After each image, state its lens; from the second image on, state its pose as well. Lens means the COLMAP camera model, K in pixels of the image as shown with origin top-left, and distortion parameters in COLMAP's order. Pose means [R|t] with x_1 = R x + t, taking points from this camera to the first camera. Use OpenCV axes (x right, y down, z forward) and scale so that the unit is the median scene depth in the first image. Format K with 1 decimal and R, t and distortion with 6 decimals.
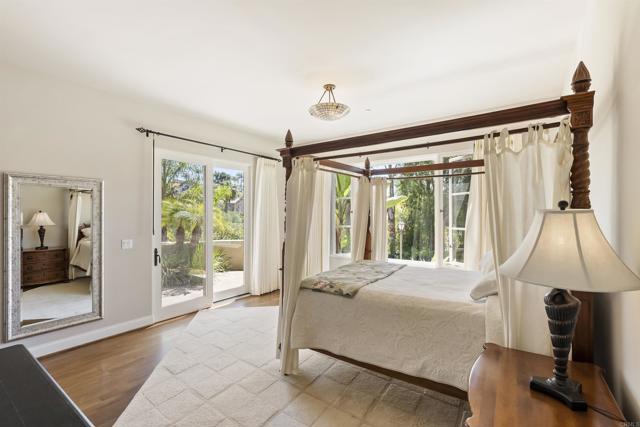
lens RADIAL K [[291.0, 0, 320.0], [0, 291.0, 214.6], [0, 0, 1]] dist [-0.011258, 0.004201]
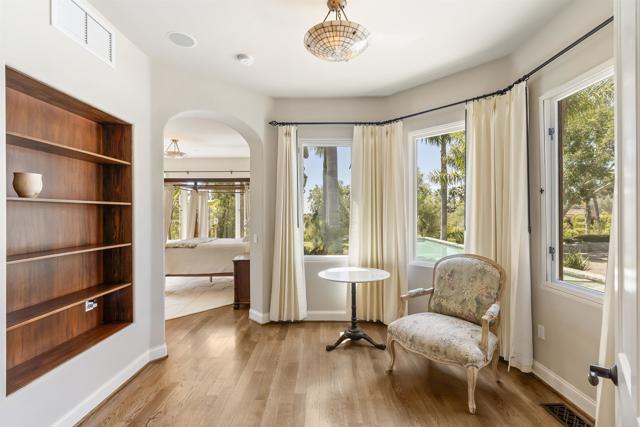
lens RADIAL K [[291.0, 0, 320.1], [0, 291.0, 213.6], [0, 0, 1]] dist [-0.011258, 0.004201]
pose [[0.815259, 0.000524, 0.579097, -0.238371], [-0.002054, 0.999996, 0.001987, 0.001804], [-0.579093, -0.002809, 0.815256, -0.854223]]
